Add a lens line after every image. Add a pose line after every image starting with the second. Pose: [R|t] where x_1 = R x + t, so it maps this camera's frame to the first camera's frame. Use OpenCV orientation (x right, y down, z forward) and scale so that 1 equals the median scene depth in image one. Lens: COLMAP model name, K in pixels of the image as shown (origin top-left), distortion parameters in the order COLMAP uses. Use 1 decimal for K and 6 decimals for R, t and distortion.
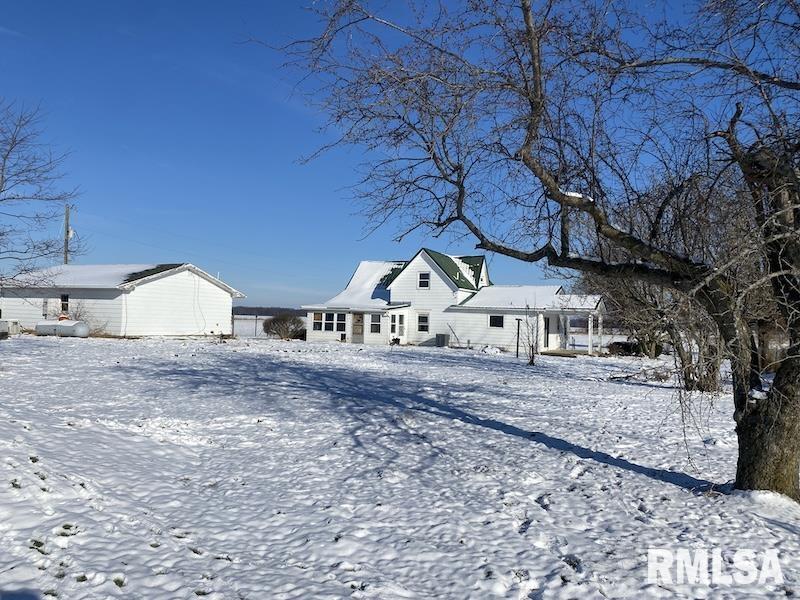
lens RADIAL K [[609.4, 0, 399.1], [0, 609.4, 297.6], [0, 0, 1]] dist [0.014872, -0.009912]
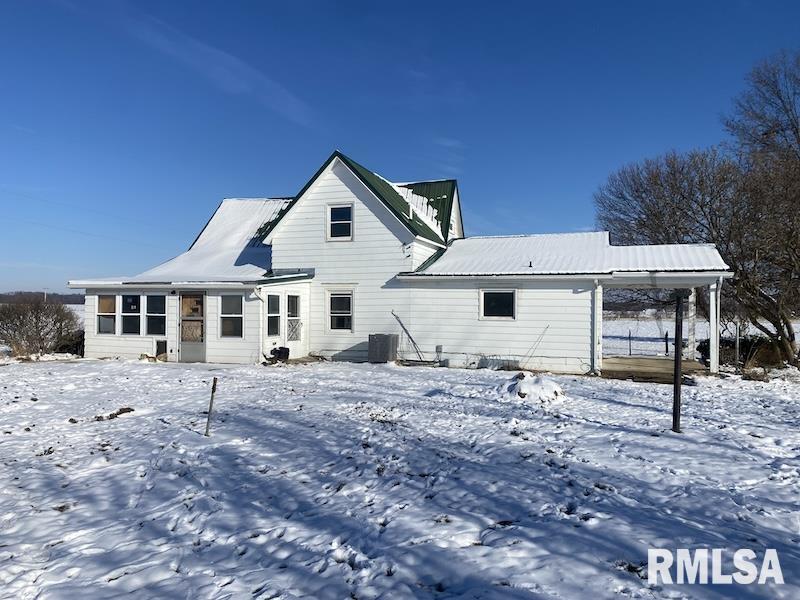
lens RADIAL K [[609.4, 0, 400.8], [0, 609.4, 302.2], [0, 0, 1]] dist [0.014872, -0.009912]
pose [[0.991573, -0.023716, 0.127359, 0.025770], [0.019579, 0.999242, 0.033633, 0.019421], [-0.128060, -0.030856, 0.991286, 0.528506]]
